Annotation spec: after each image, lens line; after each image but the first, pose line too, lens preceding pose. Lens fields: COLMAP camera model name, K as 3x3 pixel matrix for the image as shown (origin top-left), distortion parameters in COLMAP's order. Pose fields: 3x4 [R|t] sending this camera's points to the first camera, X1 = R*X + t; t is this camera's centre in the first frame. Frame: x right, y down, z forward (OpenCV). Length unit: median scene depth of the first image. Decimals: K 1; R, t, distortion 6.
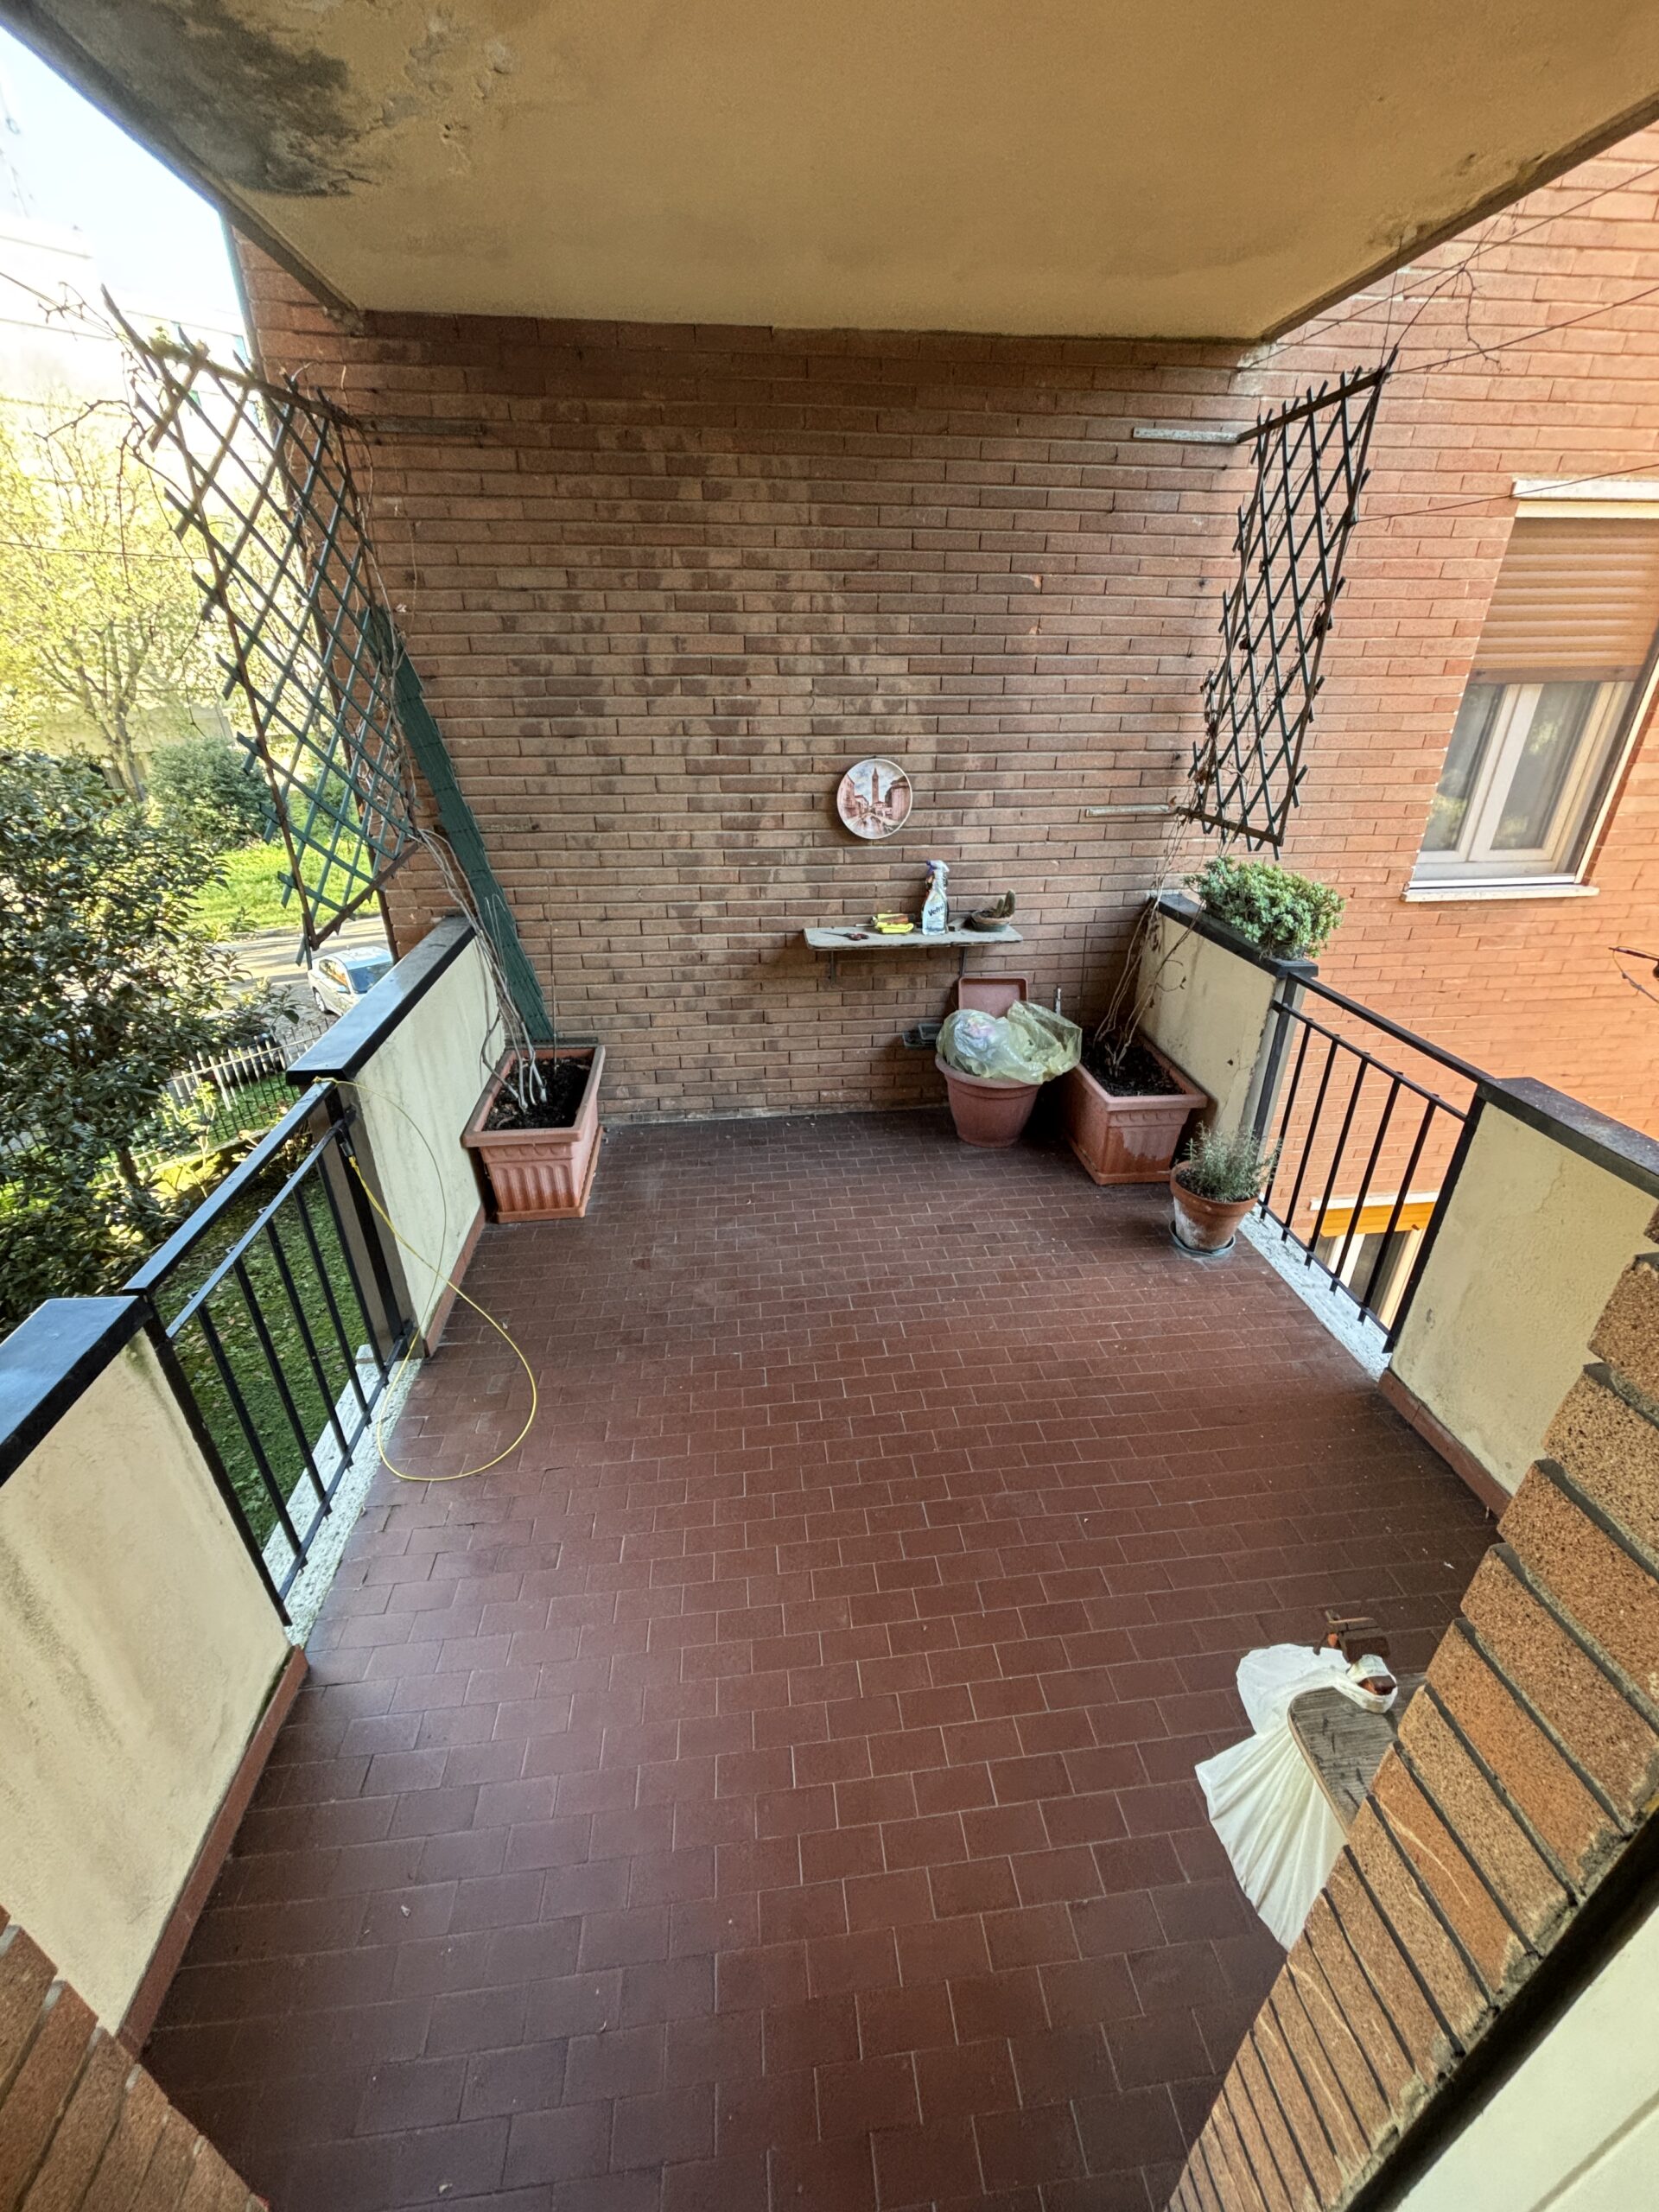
lens RADIAL K [[885.5, 0, 826.2], [0, 885.5, 1102.2], [0, 0, 1]] dist [-0.002985, -0.000533]
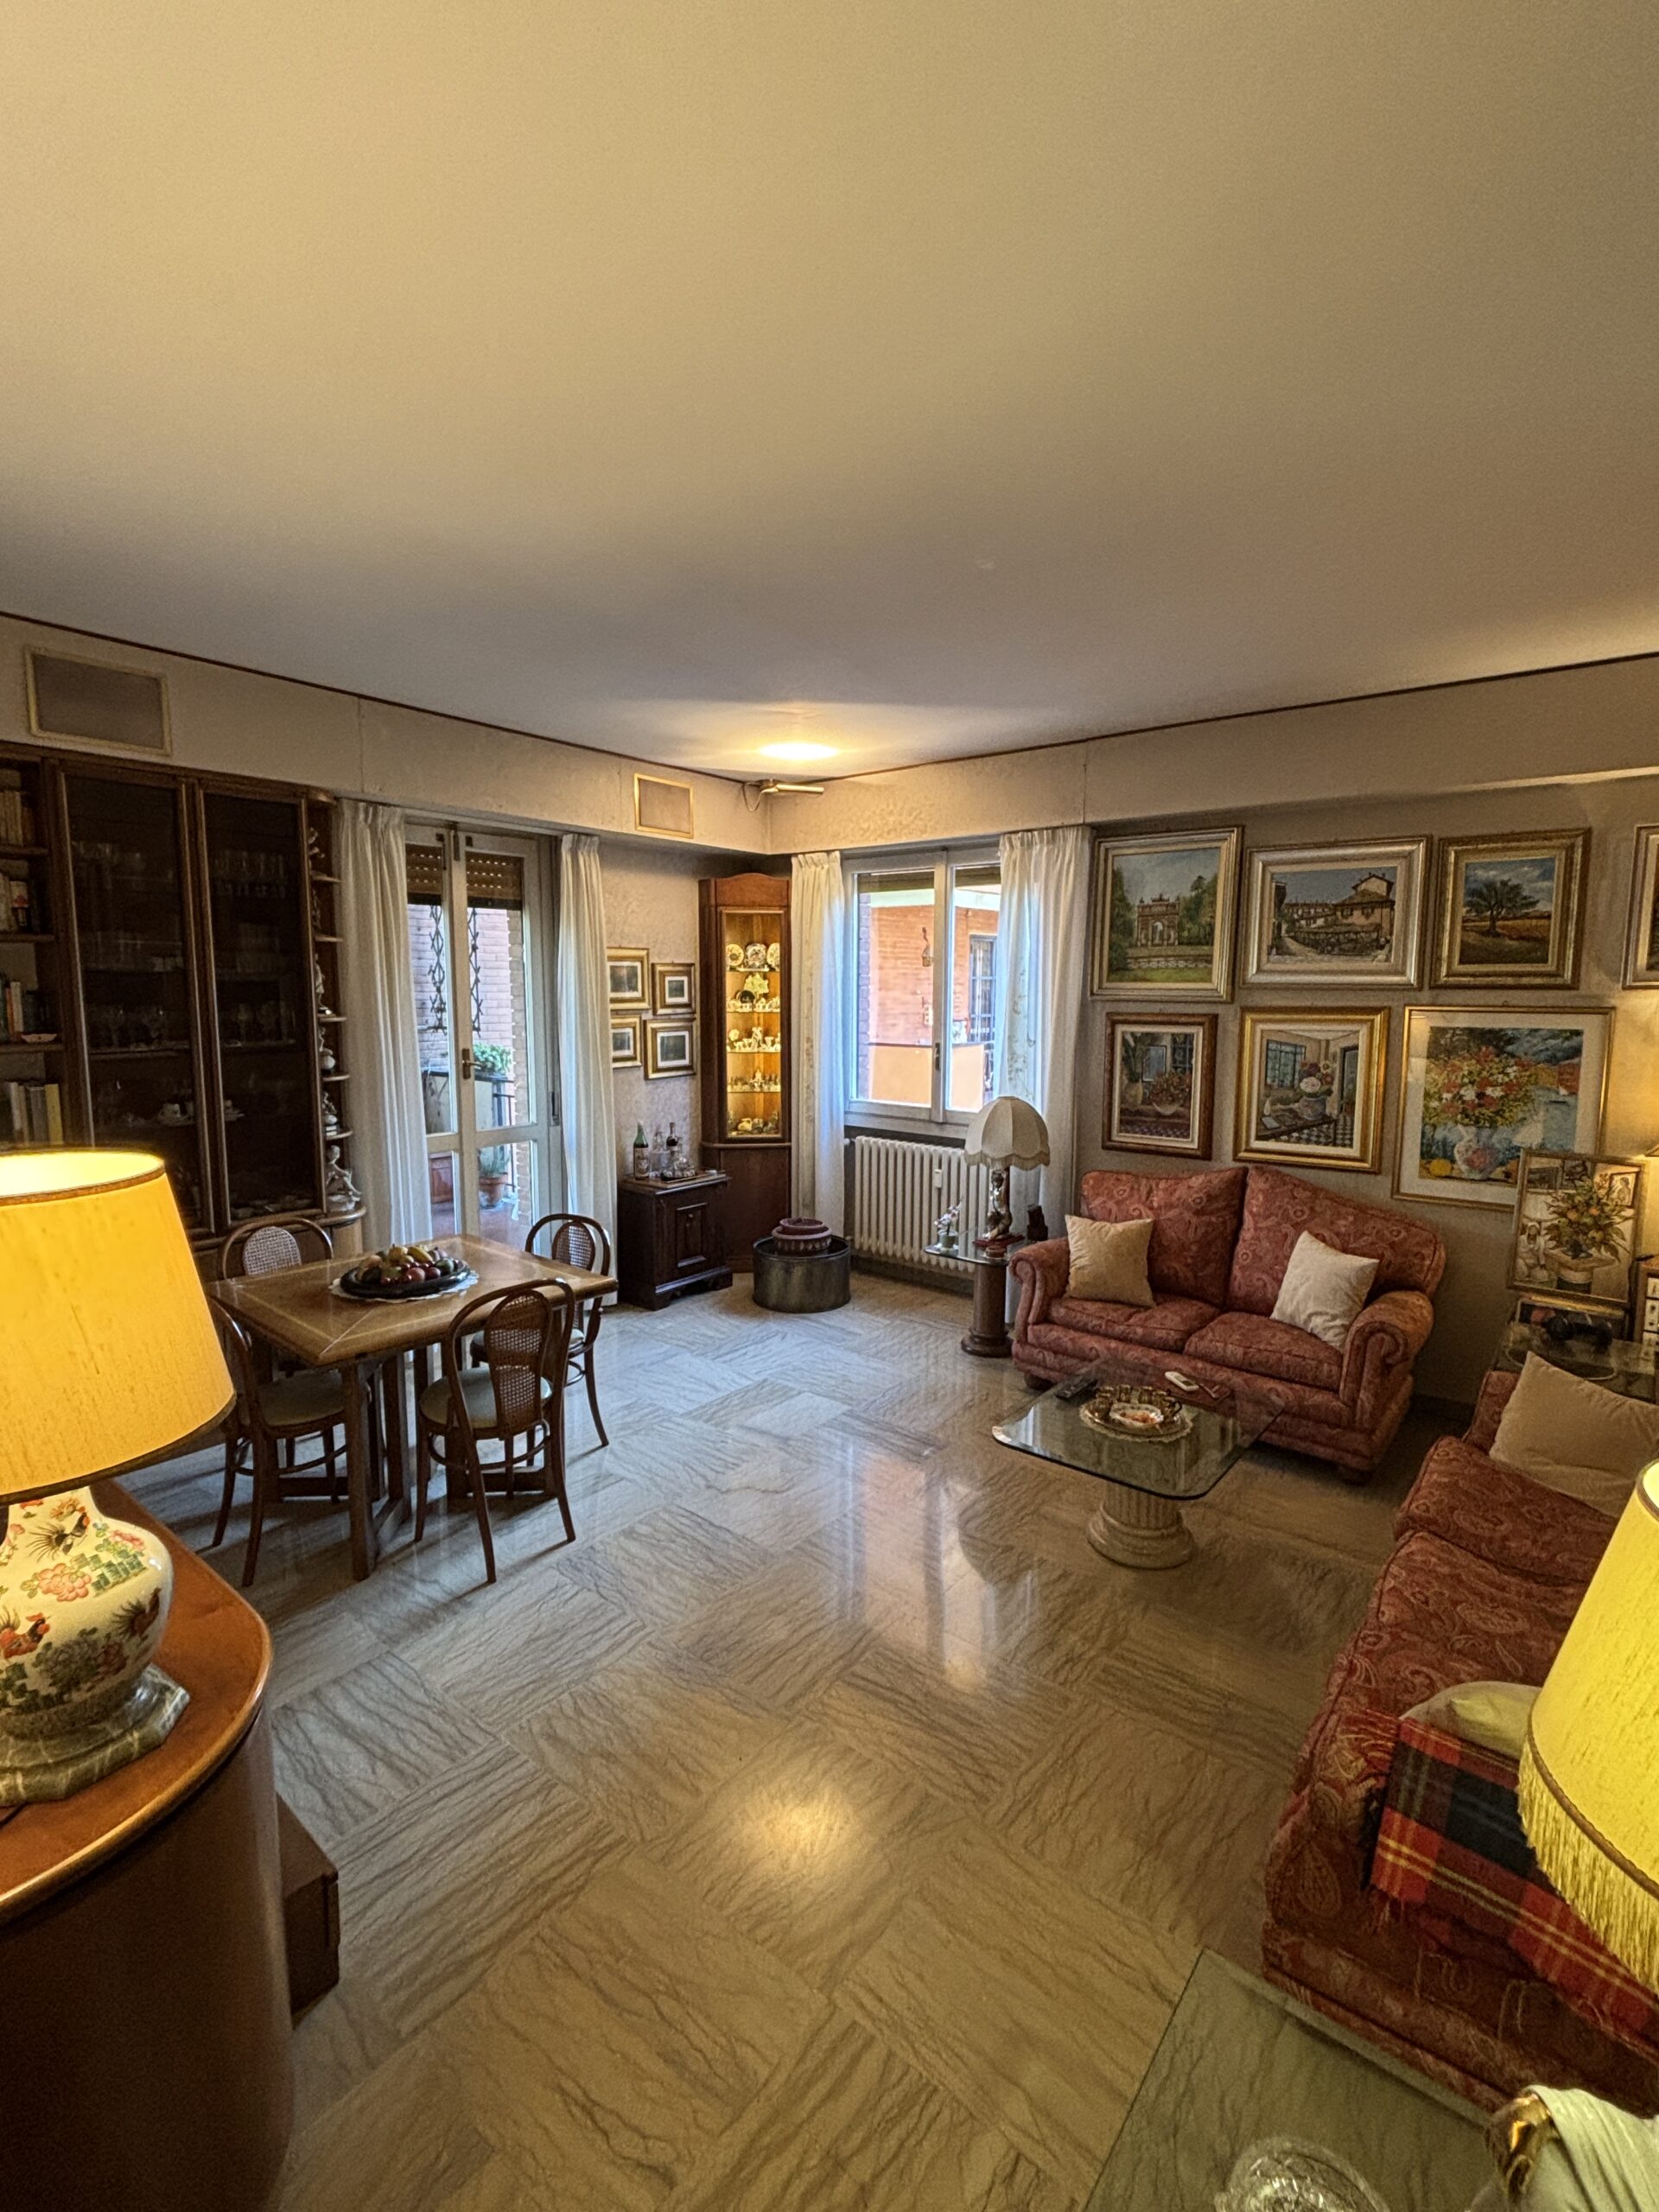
lens RADIAL K [[1022.2, 0, 832.3], [0, 1022.2, 1113.3], [0, 0, 1]] dist [0.008661, -0.006586]
pose [[0.707859, -0.081831, 0.701598, -0.786794], [0.308381, 0.929409, -0.202731, 0.789198], [-0.635482, 0.359864, 0.683125, -1.442070]]
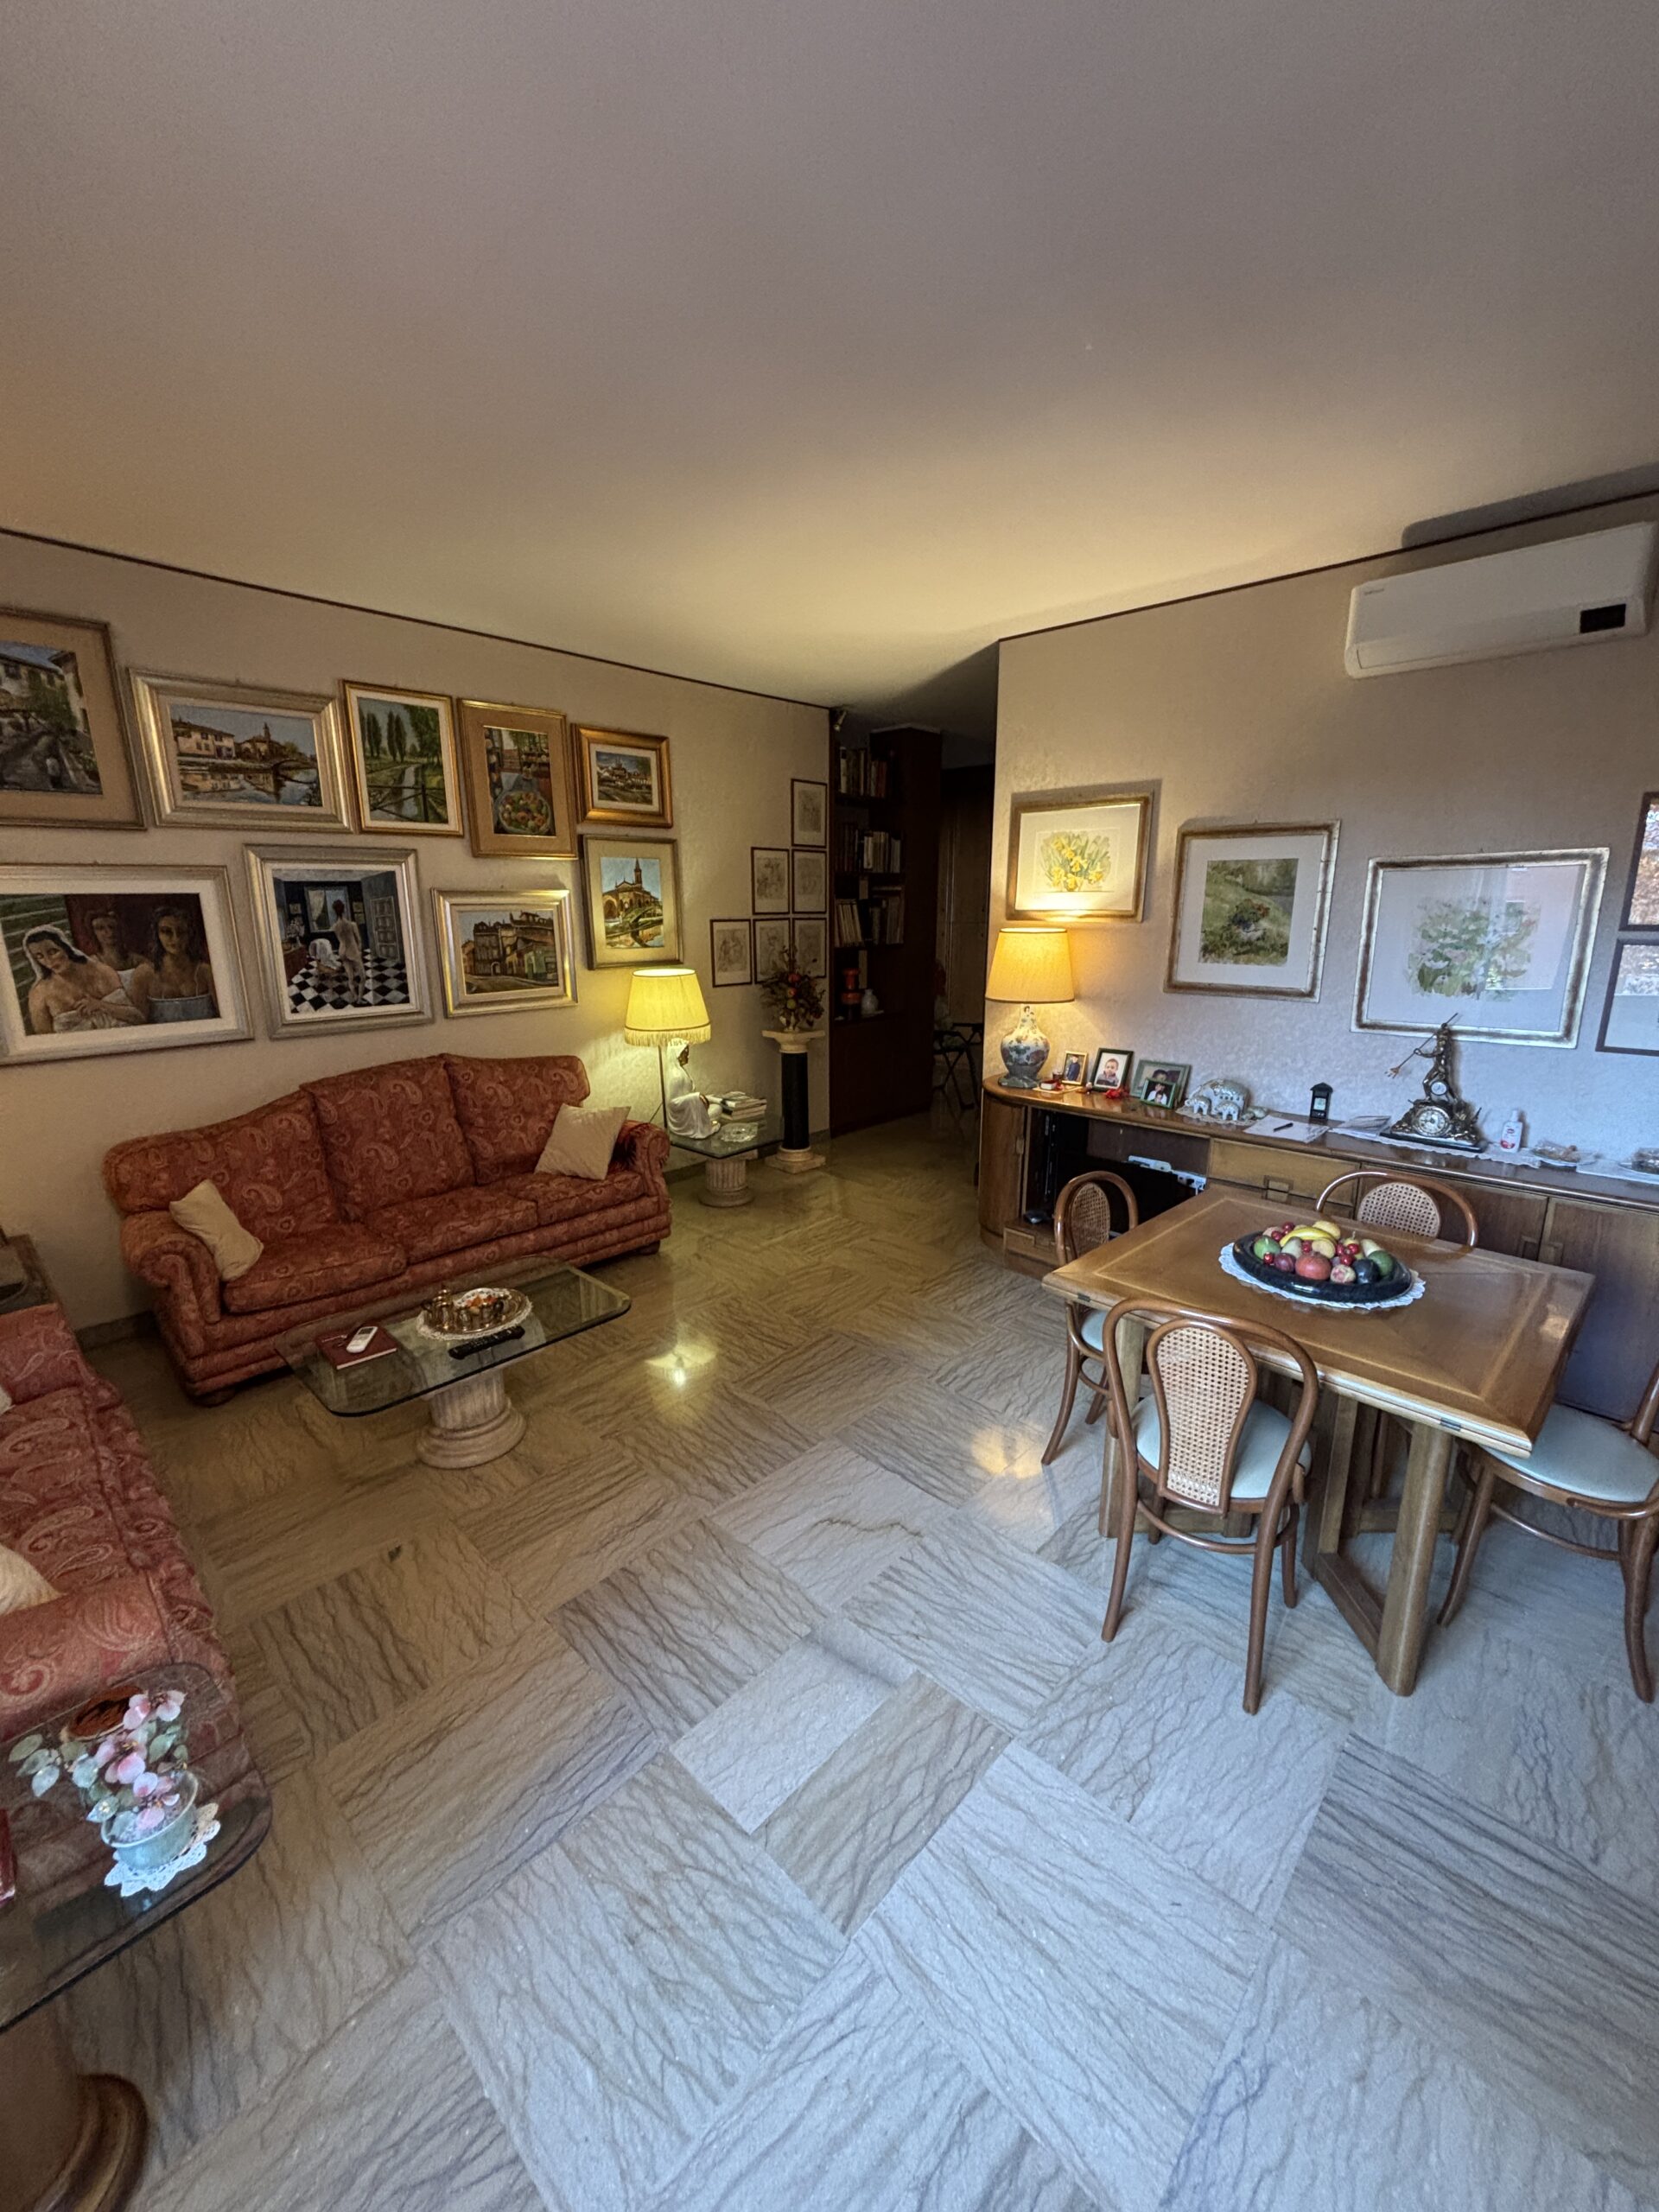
lens RADIAL K [[885.5, 0, 835.7], [0, 885.5, 1110.2], [0, 0, 1]] dist [-0.002985, -0.000533]
pose [[-0.757106, 0.159908, -0.633419, 0.453573], [-0.286784, 0.789812, 0.542173, 0.176215], [0.586980, 0.592137, -0.552113, -0.166037]]
